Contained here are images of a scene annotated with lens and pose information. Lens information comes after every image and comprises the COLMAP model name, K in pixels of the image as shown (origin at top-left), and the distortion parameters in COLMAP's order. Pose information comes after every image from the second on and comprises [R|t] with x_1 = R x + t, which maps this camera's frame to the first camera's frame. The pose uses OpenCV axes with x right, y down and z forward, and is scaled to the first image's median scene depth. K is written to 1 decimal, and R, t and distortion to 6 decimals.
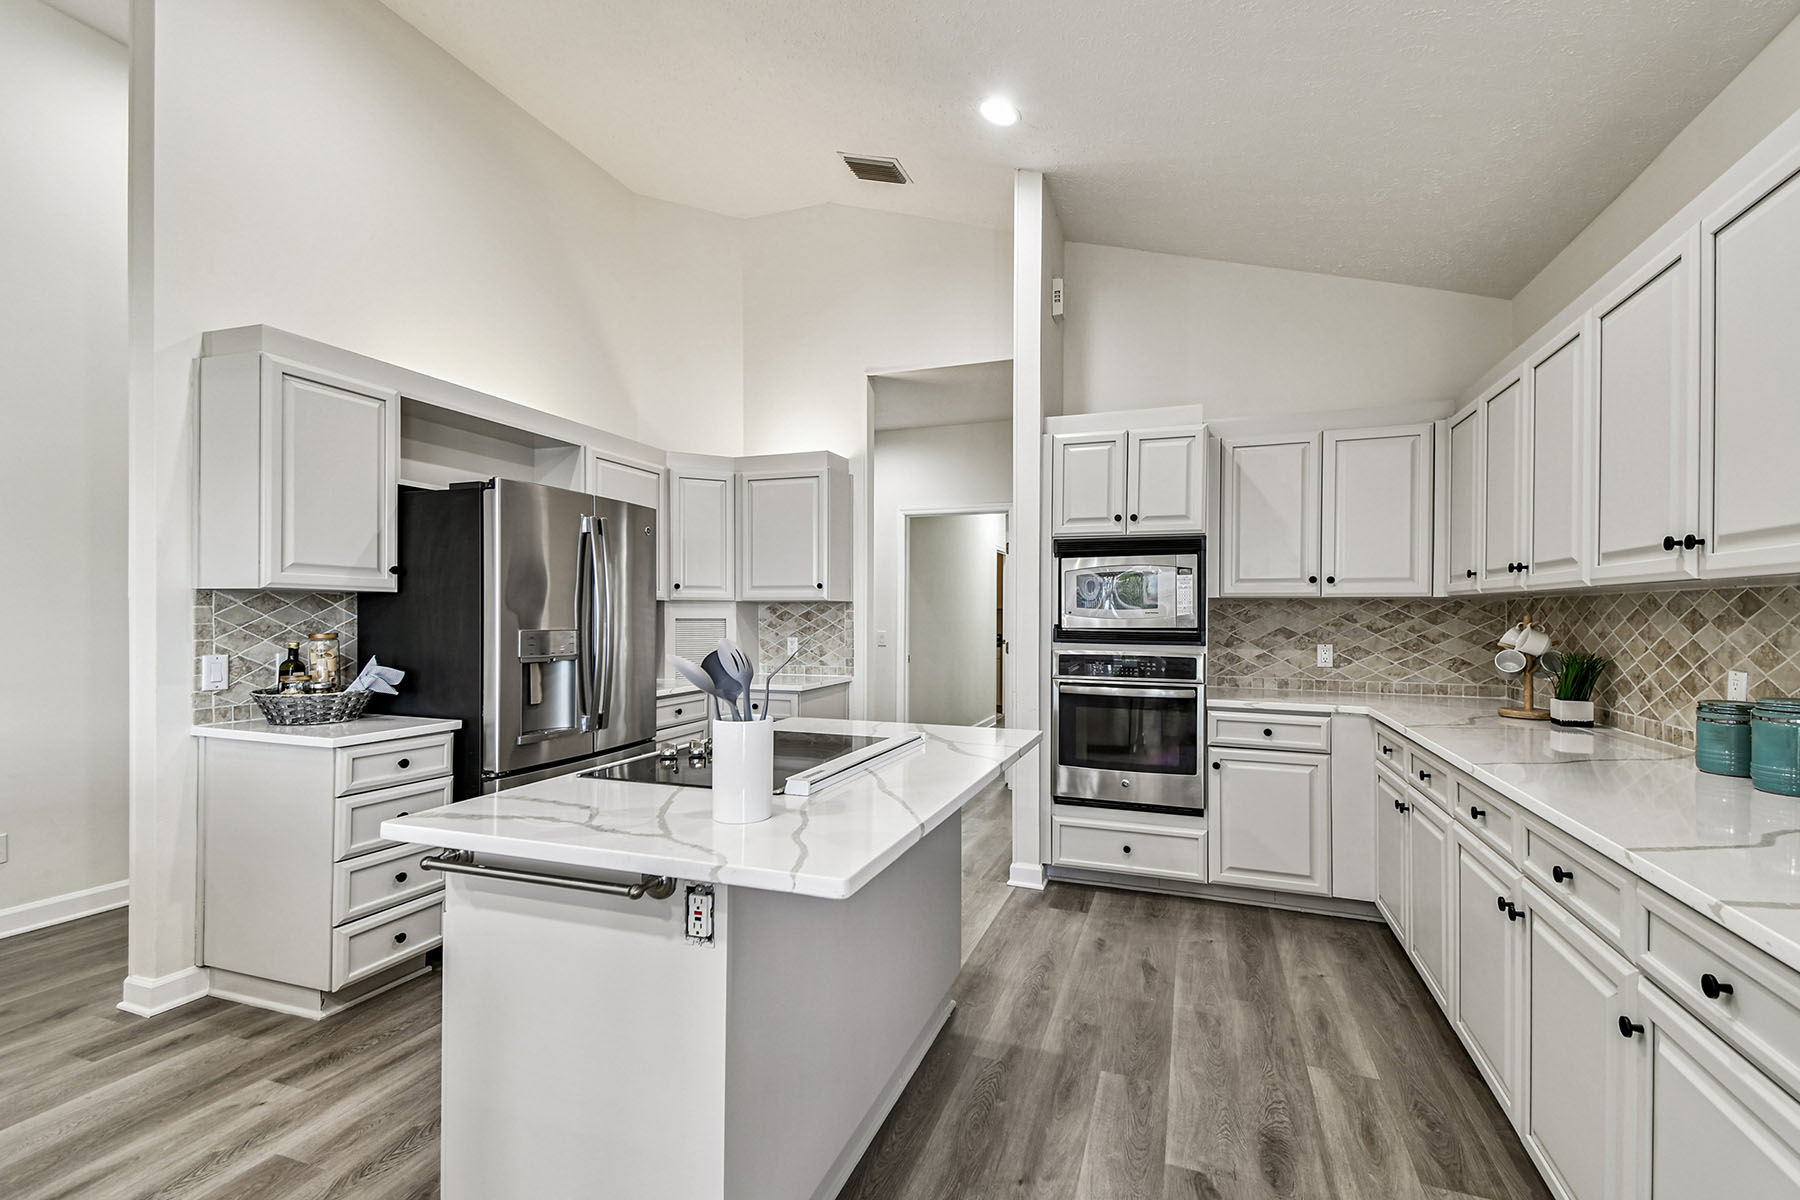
lens RADIAL K [[788.4, 0, 902.4], [0, 788.4, 613.6], [0, 0, 1]] dist [0.022684, -0.000189]
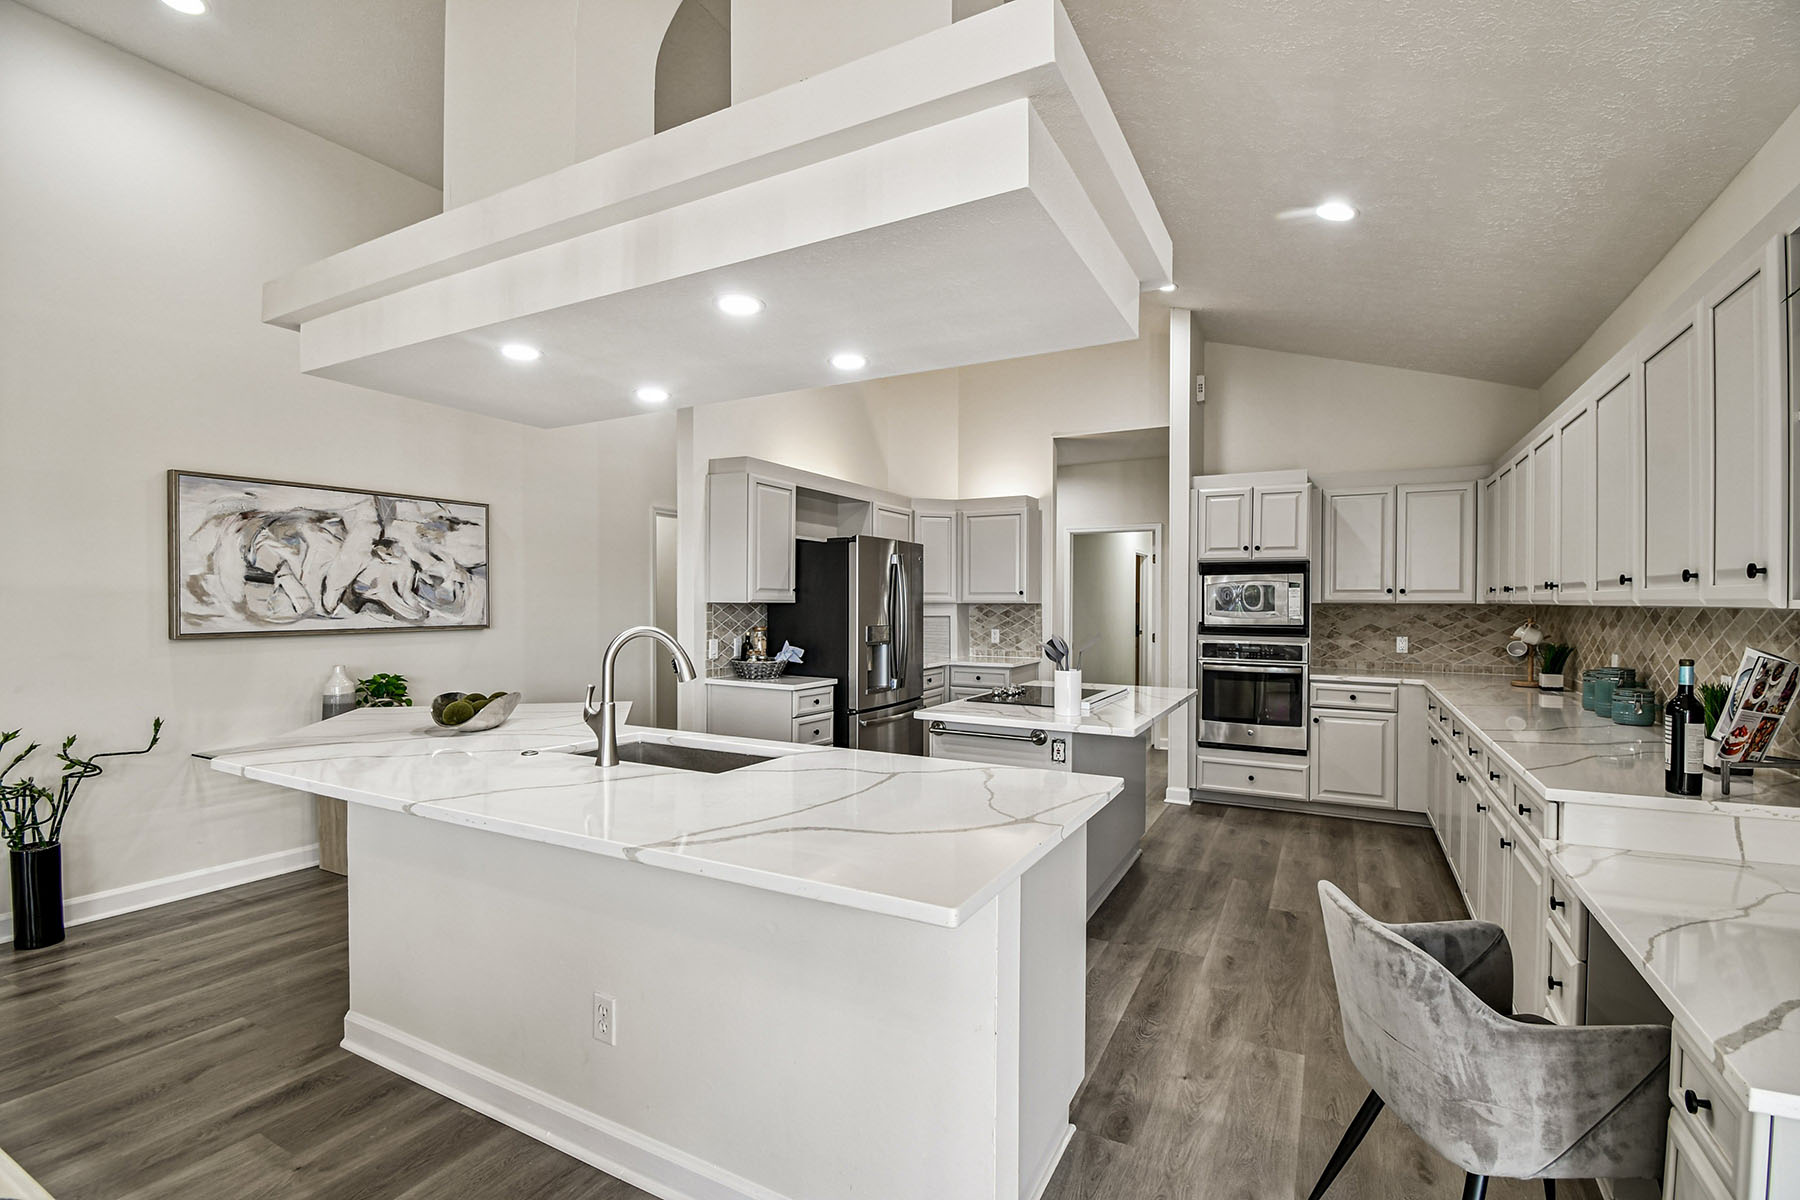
lens RADIAL K [[787.6, 0, 903.7], [0, 787.6, 609.8], [0, 0, 1]] dist [-0.000024, -0.020700]
pose [[0.989910, 0.000923, -0.141698, -0.143171], [0.000431, 0.999955, 0.009520, -0.023348], [0.141700, -0.009485, 0.989864, -0.516497]]
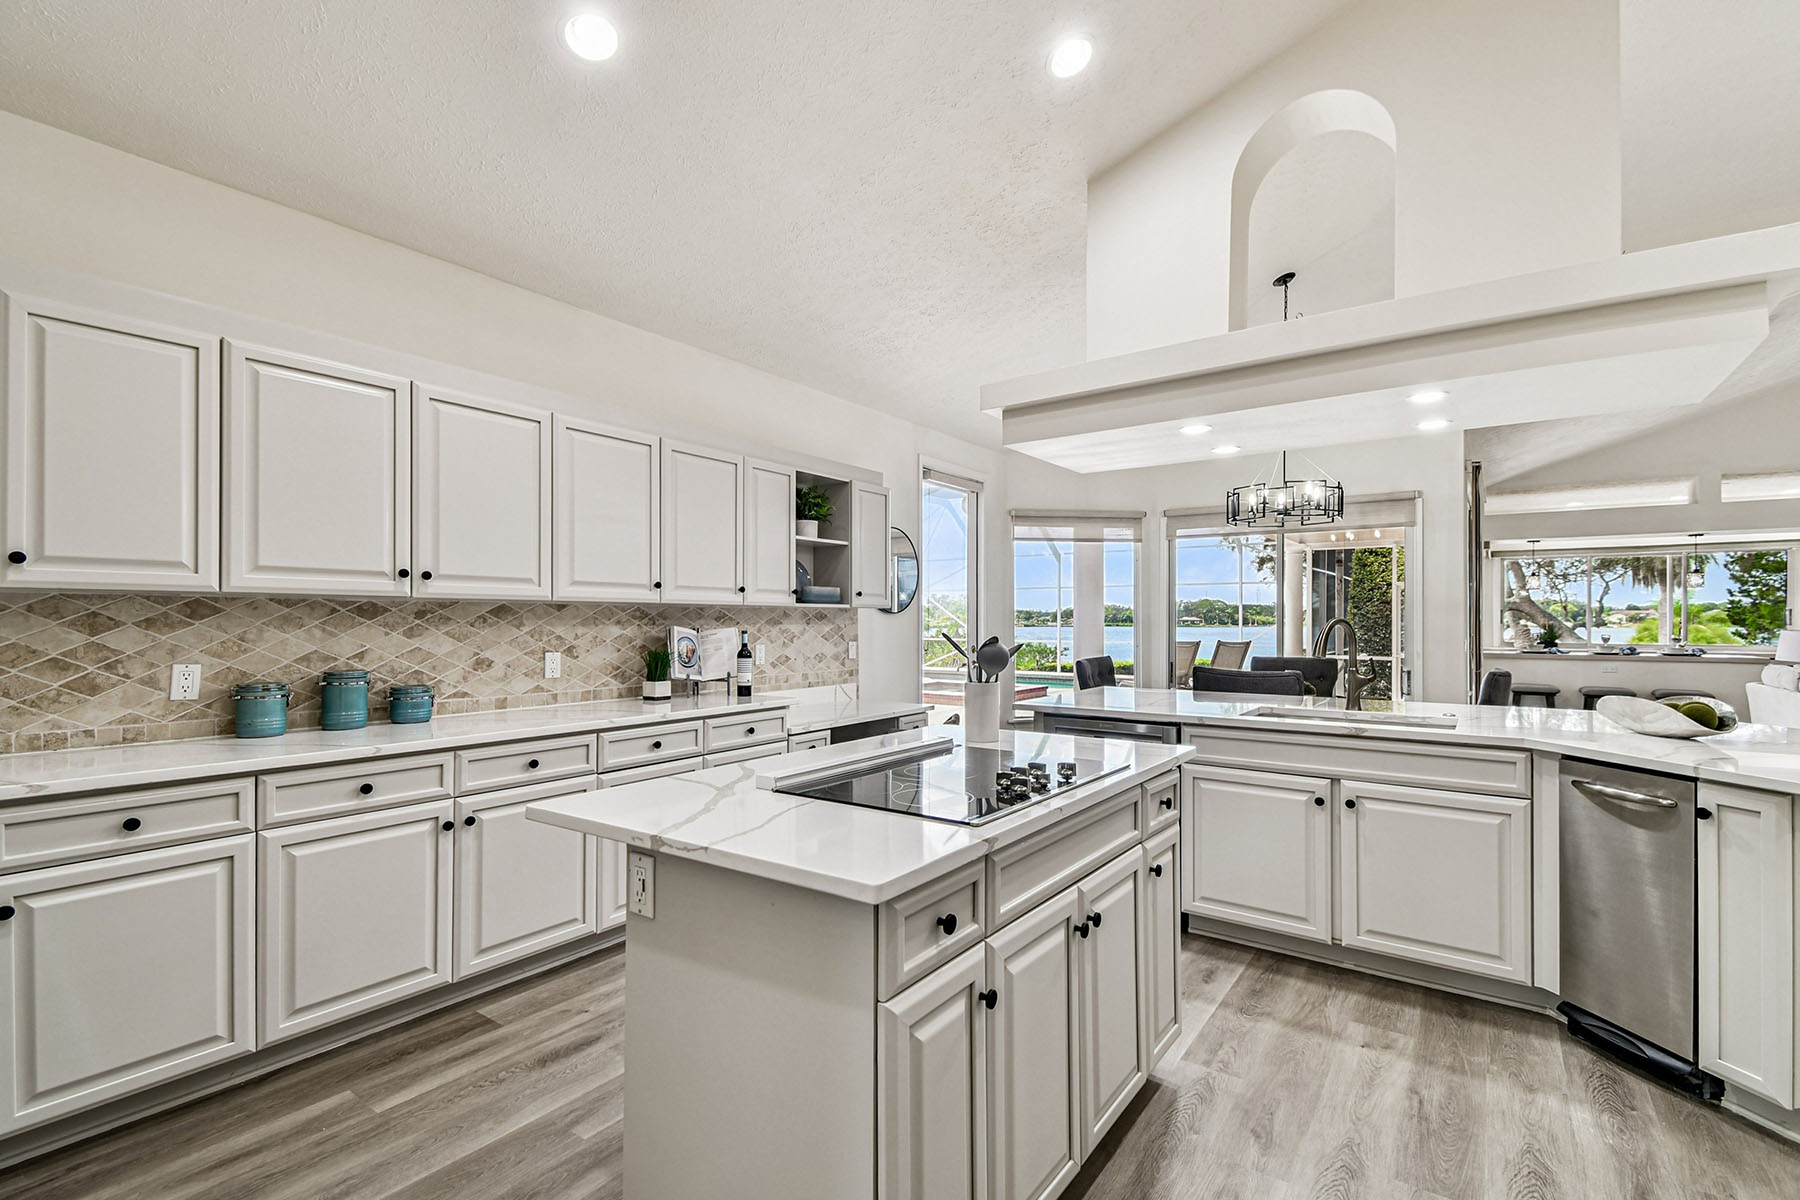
lens RADIAL K [[808.9, 0, 912.7], [0, 808.9, 617.6], [0, 0, 1]] dist [0.026707, -0.000384]
pose [[-0.965452, -0.003157, 0.260562, -0.211176], [-0.004366, 0.999982, -0.004062, 0.000869], [-0.260544, -0.005059, -0.965449, 1.130592]]
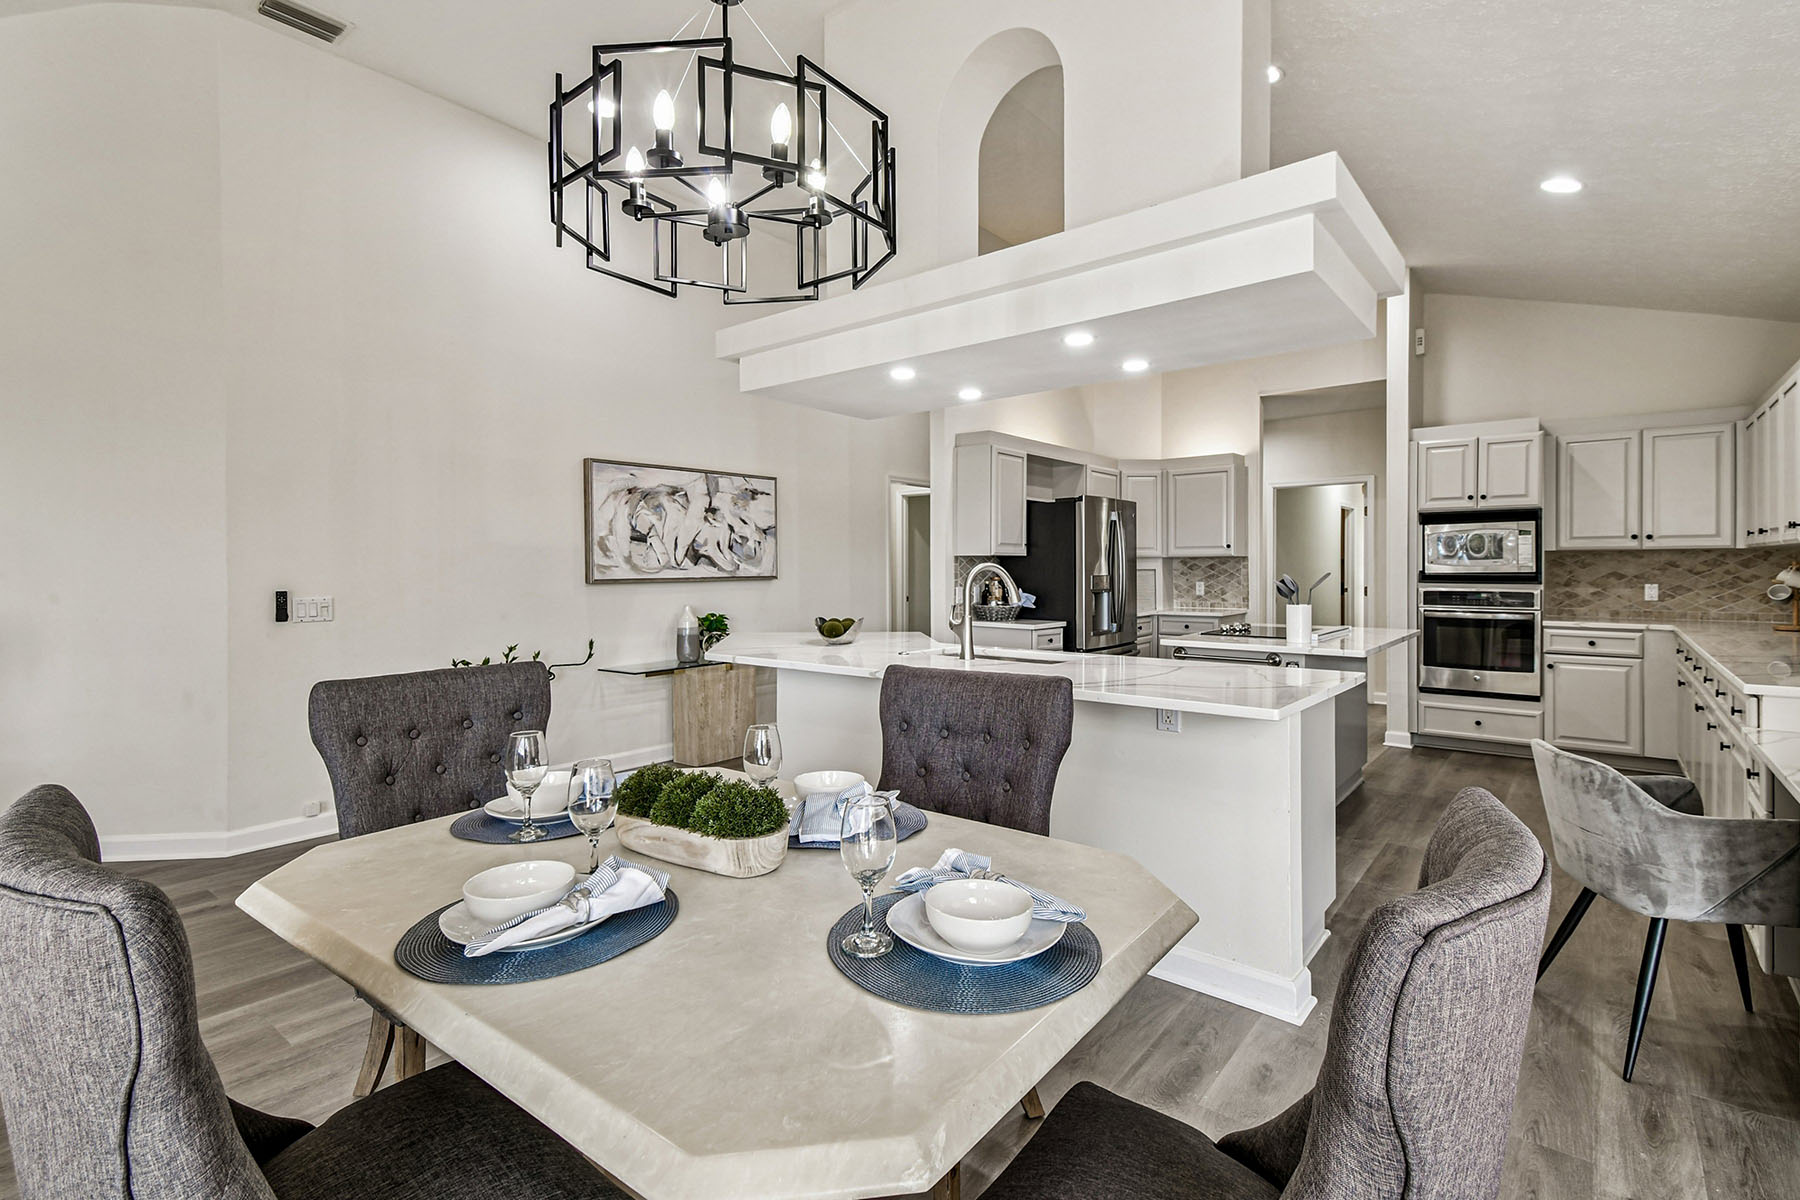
lens RADIAL K [[827.7, 0, 892.6], [0, 827.7, 576.9], [0, 0, 1]] dist [0.034177, -0.023755]
pose [[0.943389, -0.005239, -0.331648, -0.229523], [0.009041, 0.999910, 0.009922, 0.001211], [0.331566, -0.012359, 0.943351, -0.840156]]
